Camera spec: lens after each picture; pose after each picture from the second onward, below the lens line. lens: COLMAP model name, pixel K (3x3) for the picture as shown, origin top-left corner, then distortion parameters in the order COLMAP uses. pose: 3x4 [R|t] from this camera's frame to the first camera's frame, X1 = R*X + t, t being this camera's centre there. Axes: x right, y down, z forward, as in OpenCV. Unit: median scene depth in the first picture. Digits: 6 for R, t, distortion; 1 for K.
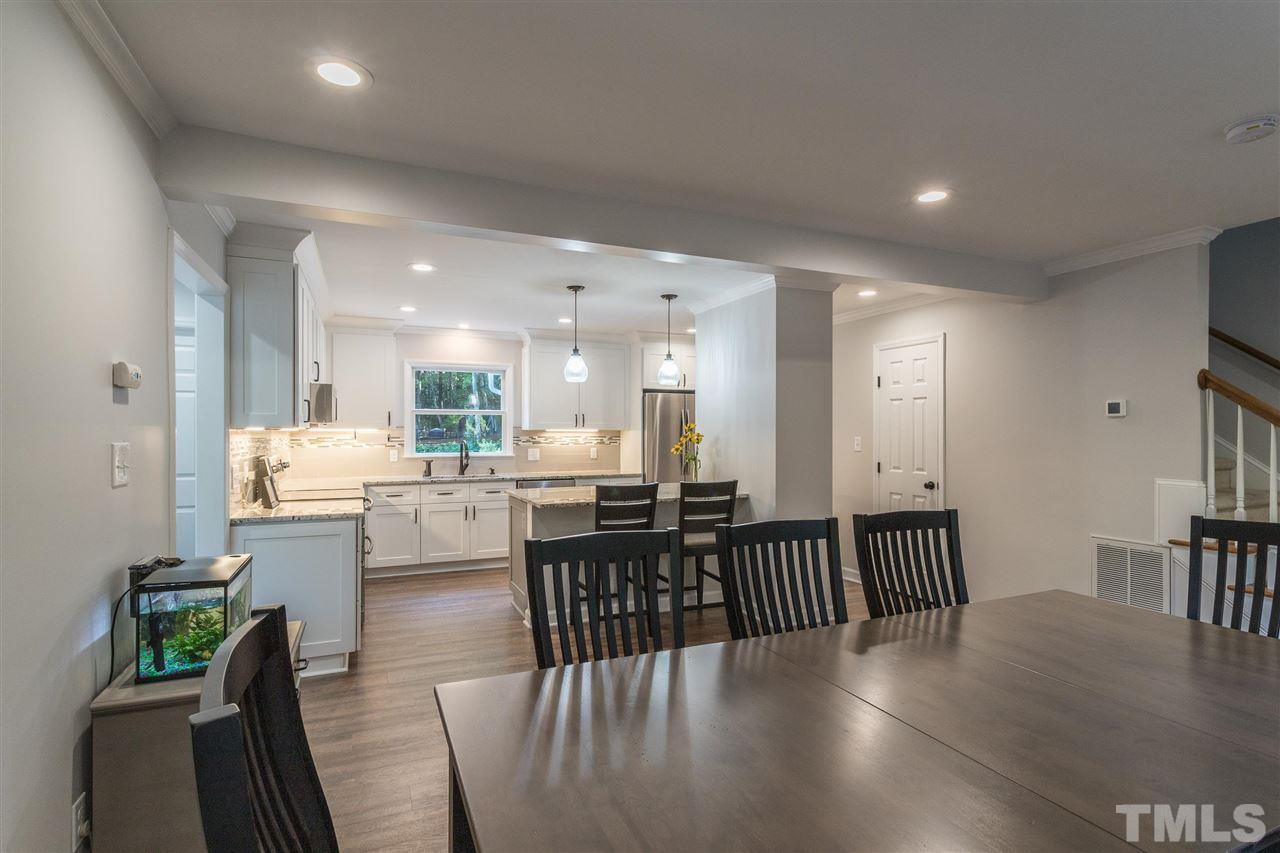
lens RADIAL K [[619.5, 0, 643.7], [0, 619.5, 433.0], [0, 0, 1]] dist [0.000278, -0.000036]
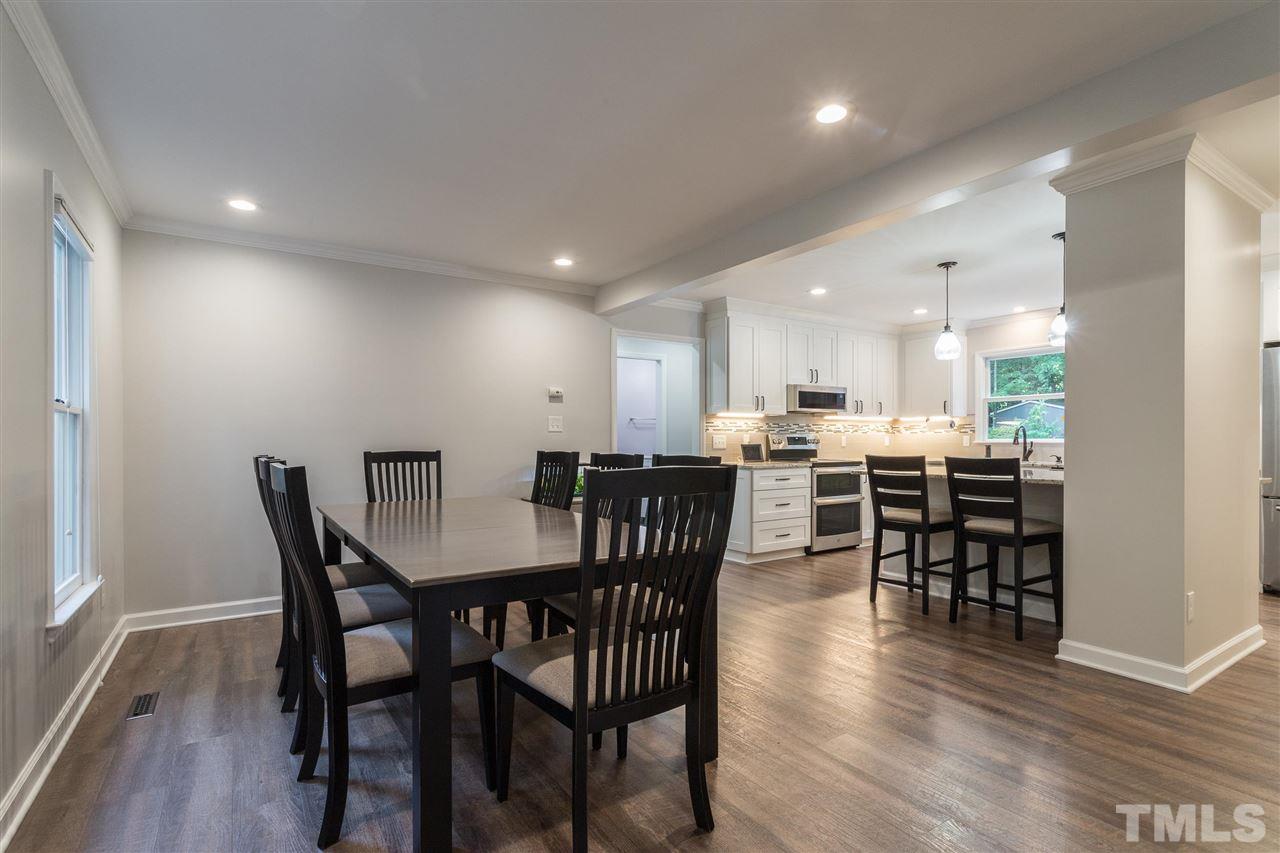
lens RADIAL K [[619.5, 0, 670.1], [0, 619.5, 440.7], [0, 0, 1]] dist [0.001168, 0.000220]
pose [[0.191390, -0.001461, -0.981513, 0.581664], [0.001692, 0.999998, -0.001159, 0.036891], [0.981513, -0.001439, 0.191392, 0.273800]]
